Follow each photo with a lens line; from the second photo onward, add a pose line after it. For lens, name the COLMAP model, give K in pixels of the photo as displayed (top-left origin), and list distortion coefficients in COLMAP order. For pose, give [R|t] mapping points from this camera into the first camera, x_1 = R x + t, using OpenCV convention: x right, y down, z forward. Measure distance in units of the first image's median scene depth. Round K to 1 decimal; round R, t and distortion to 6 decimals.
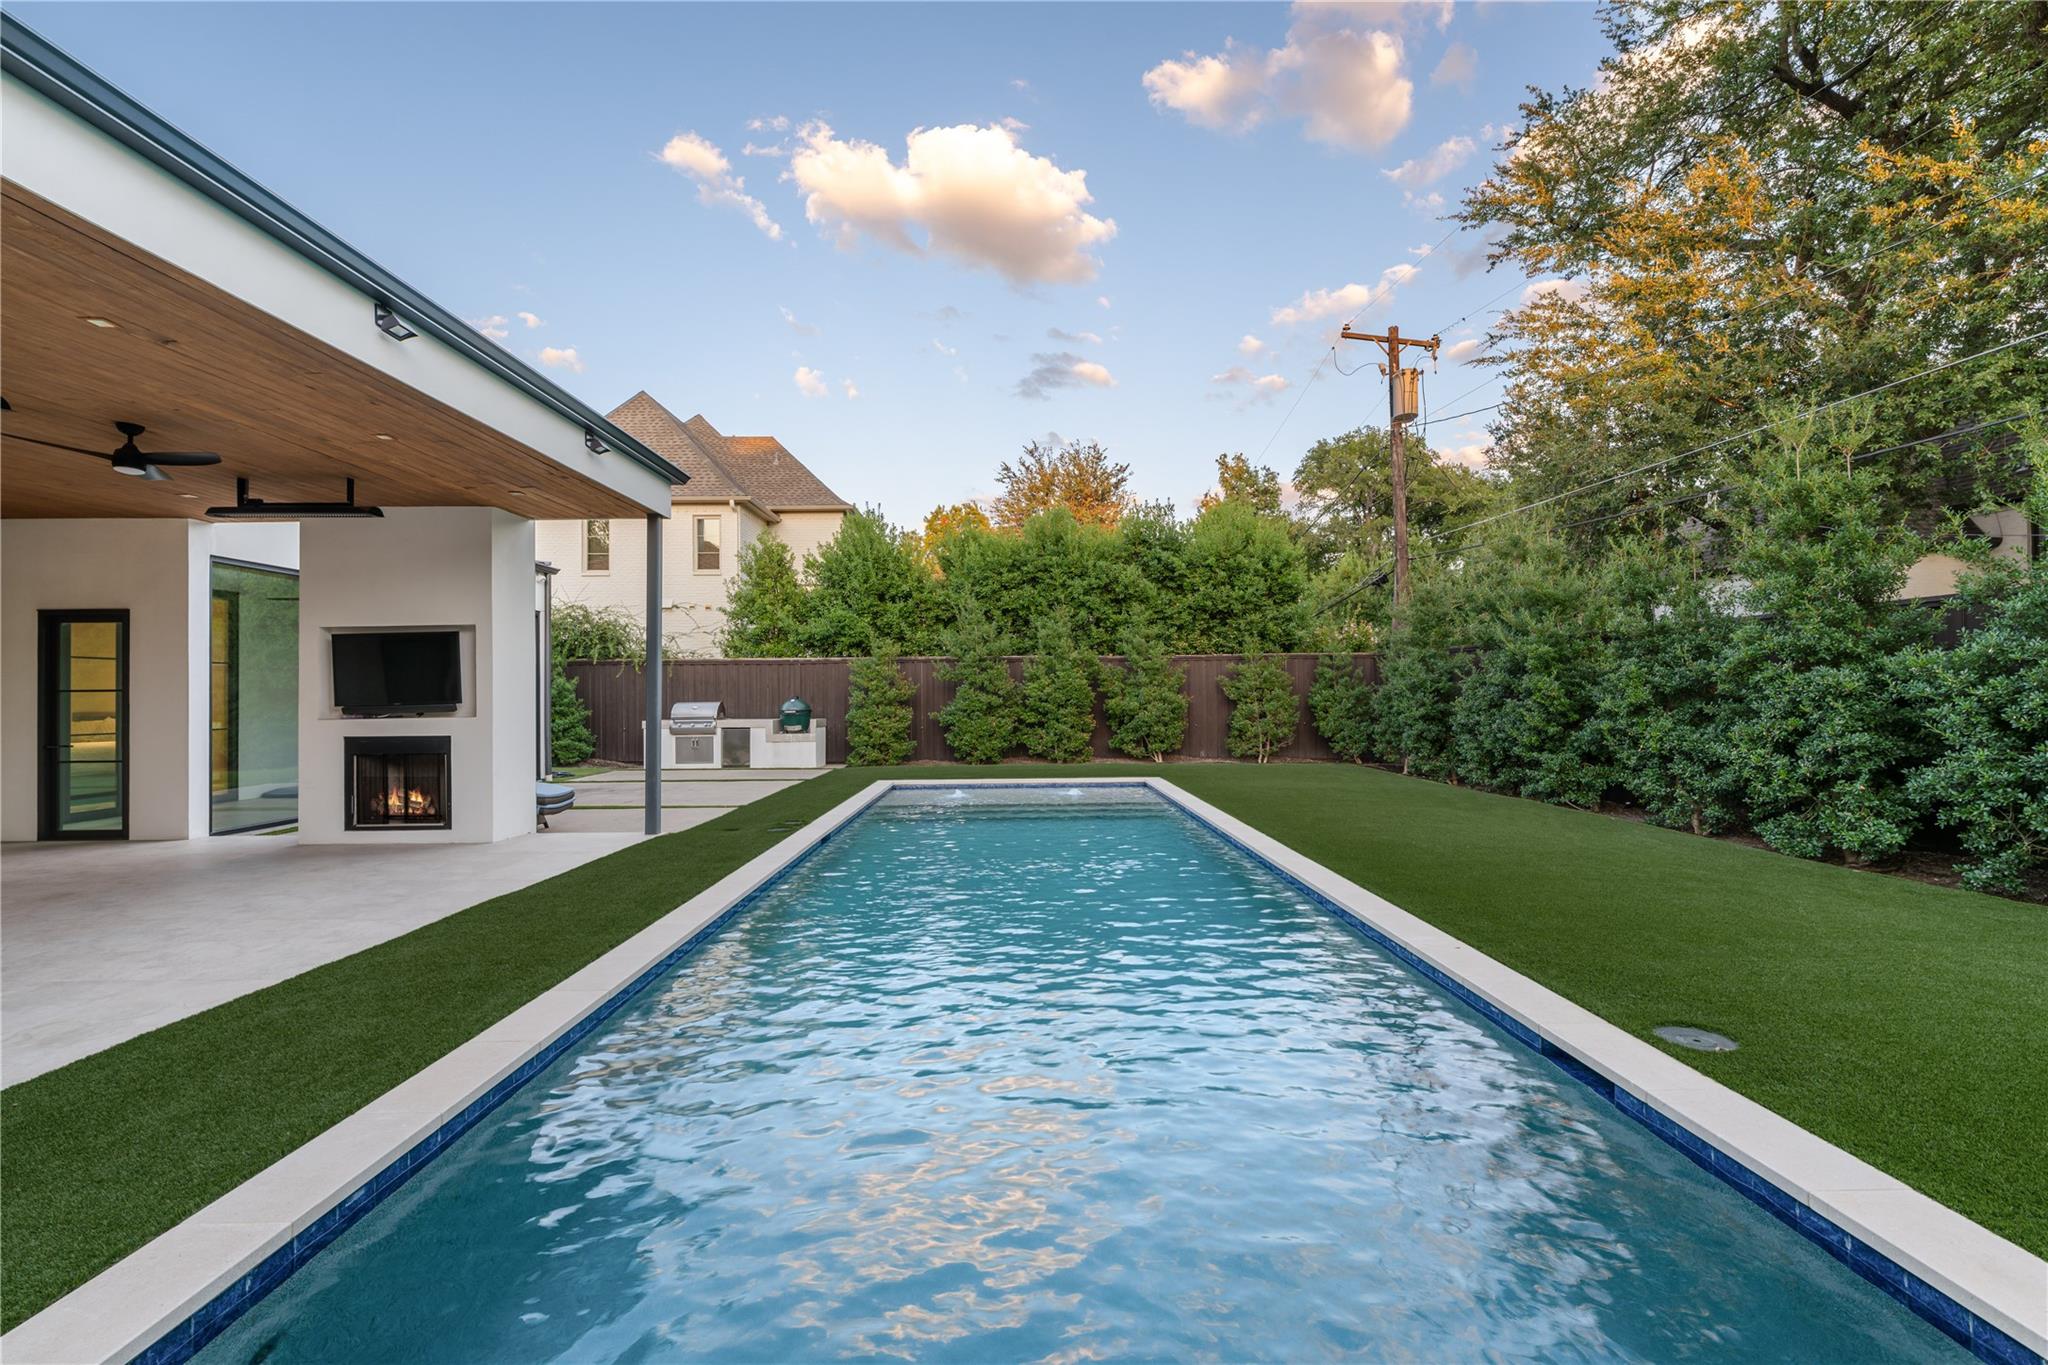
lens RADIAL K [[857.3, 0, 1018.4], [0, 857.3, 692.7], [0, 0, 1]] dist [0.001556, -0.000280]
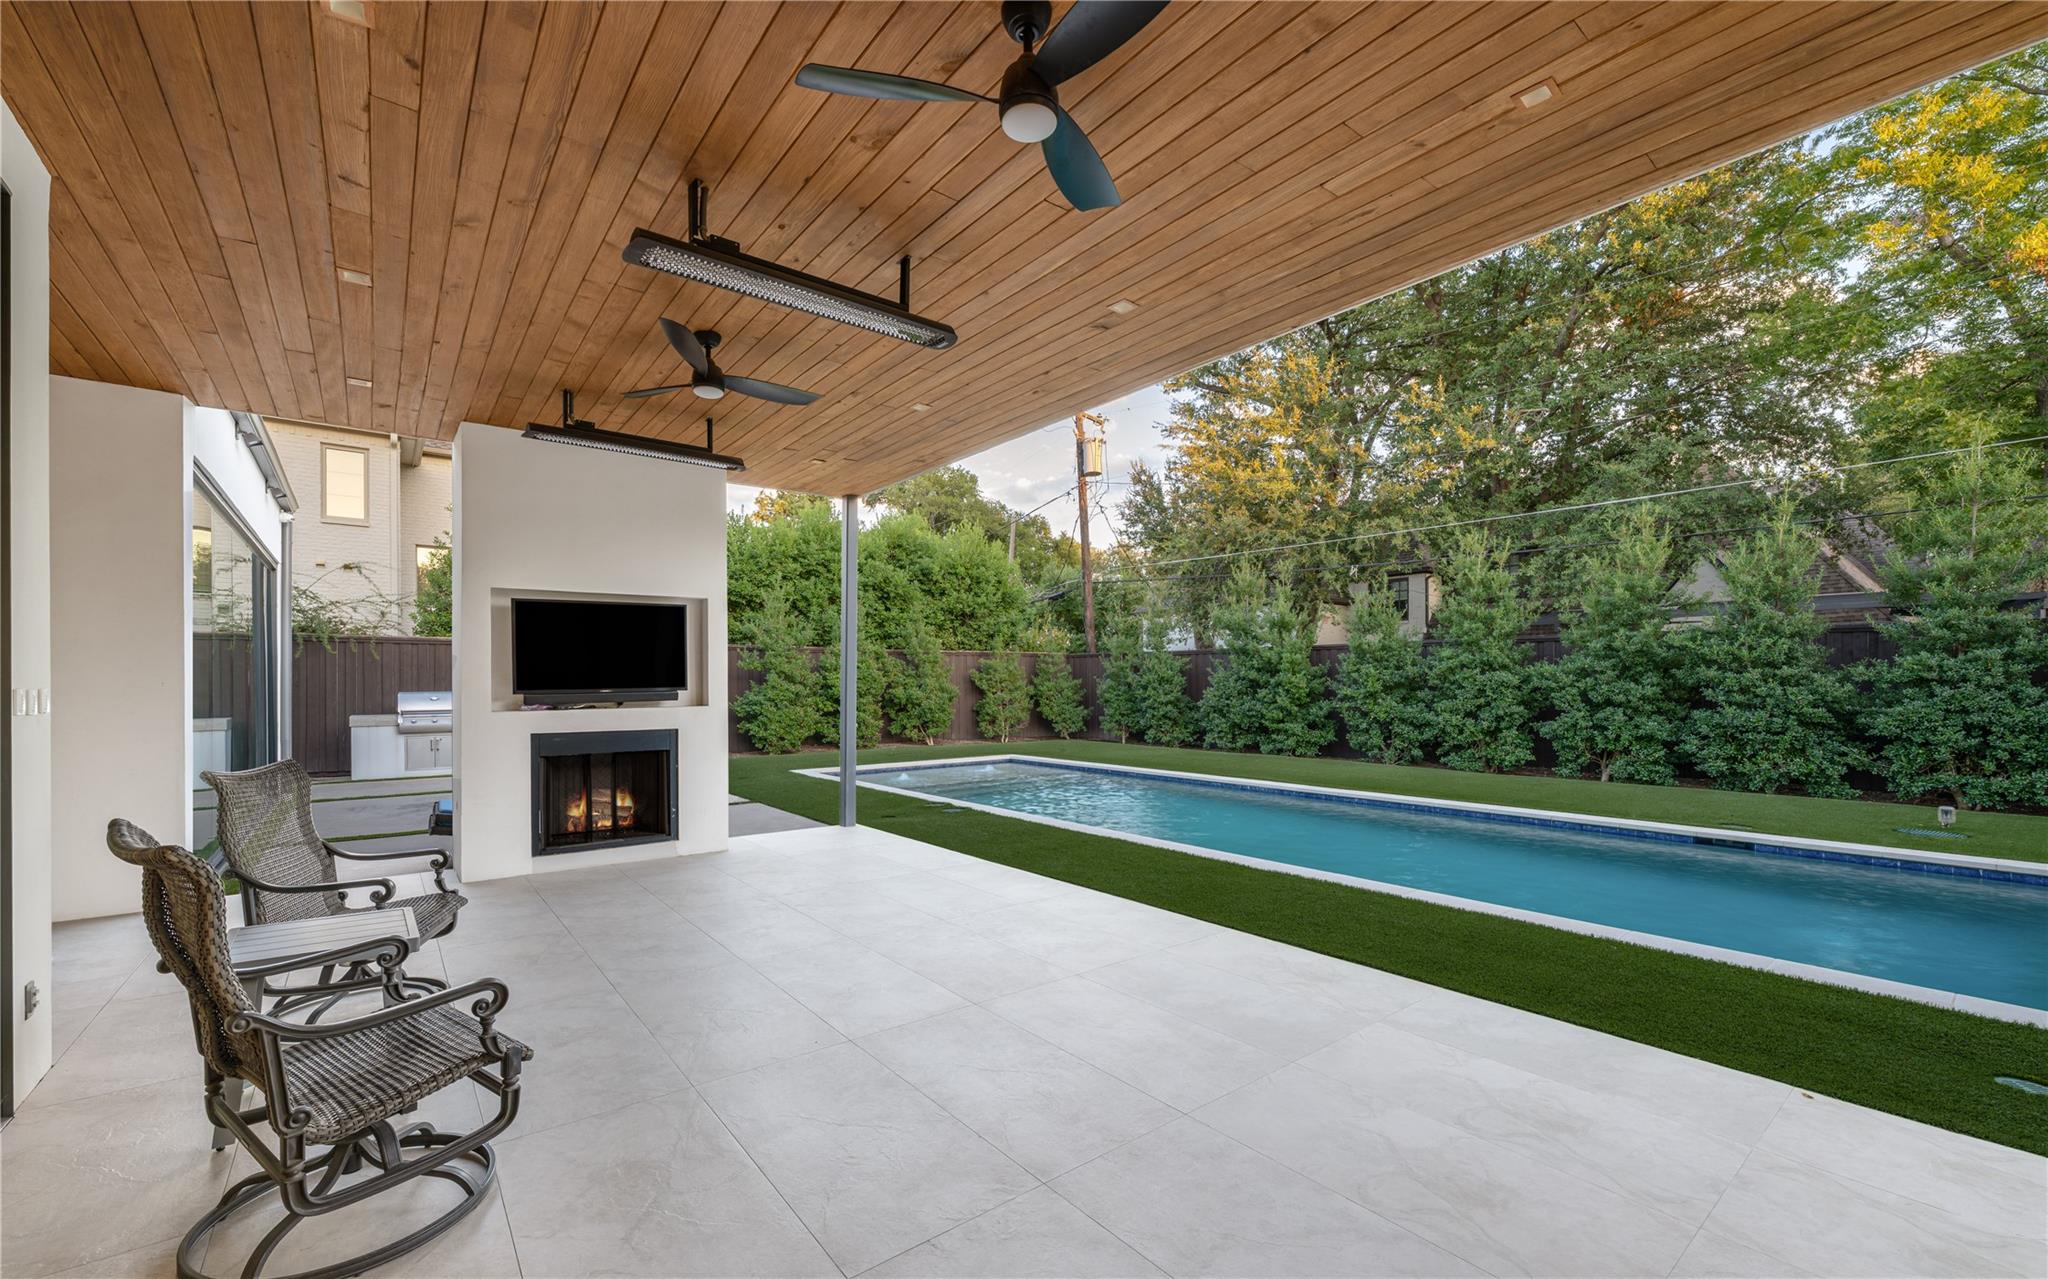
lens RADIAL K [[801.6, 0, 1036.3], [0, 801.6, 688.1], [0, 0, 1]] dist [-0.001782, -0.000018]
pose [[0.796225, 0.003142, 0.604993, -0.381654], [-0.005465, 0.999983, 0.001999, 0.003281], [-0.604976, -0.004898, 0.796229, 0.071425]]
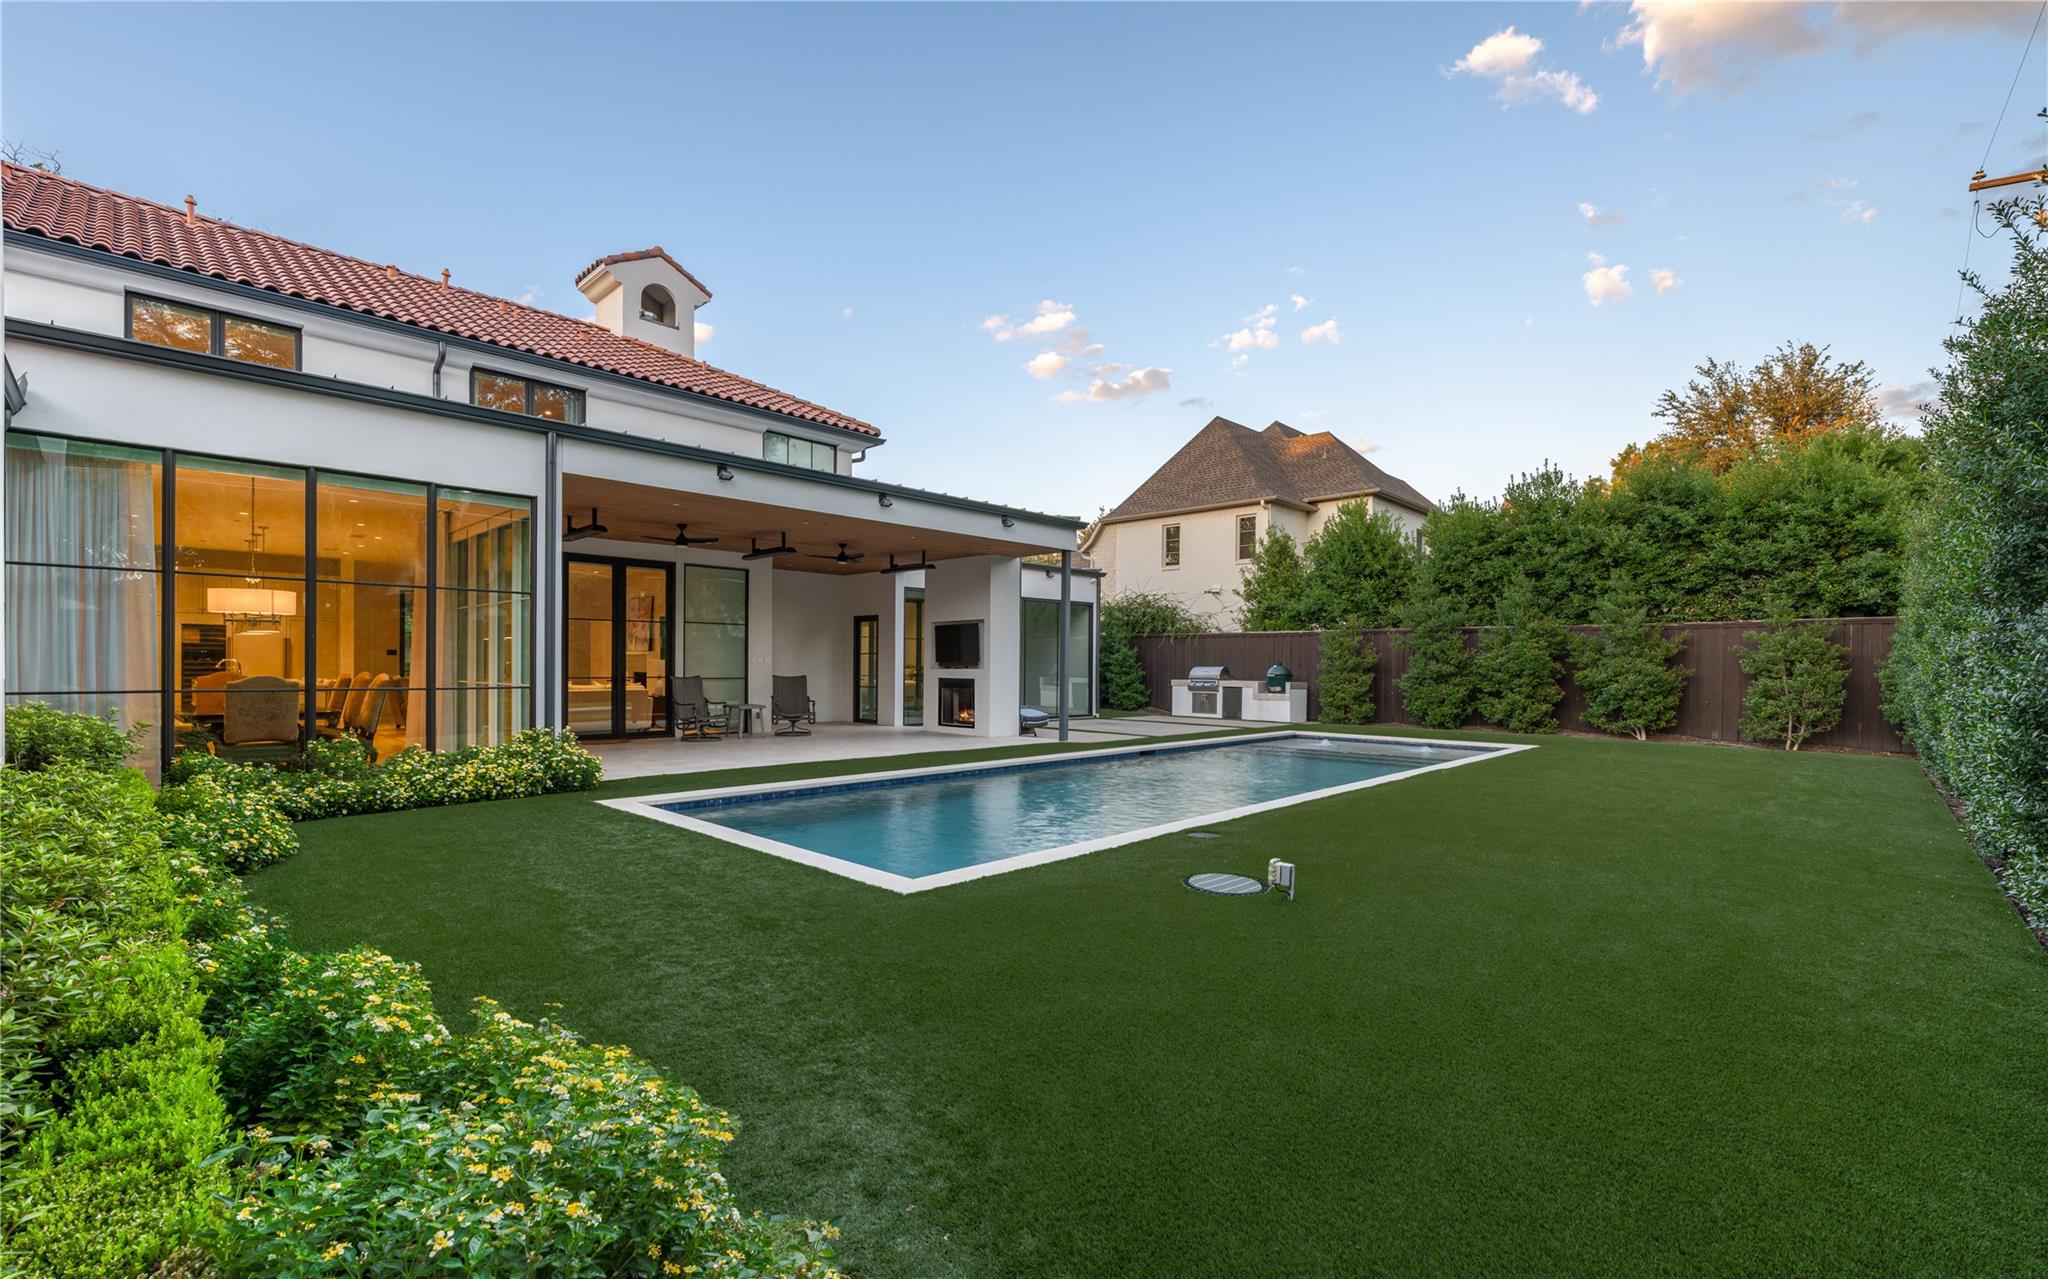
lens RADIAL K [[928.5, 0, 1040.4], [0, 928.5, 682.4], [0, 0, 1]] dist [-0.001467, -0.000197]
pose [[0.700181, 0.027121, -0.713450, 0.440463], [-0.013169, 0.999599, 0.025074, 0.003191], [0.713844, -0.008160, 0.700257, -0.159149]]
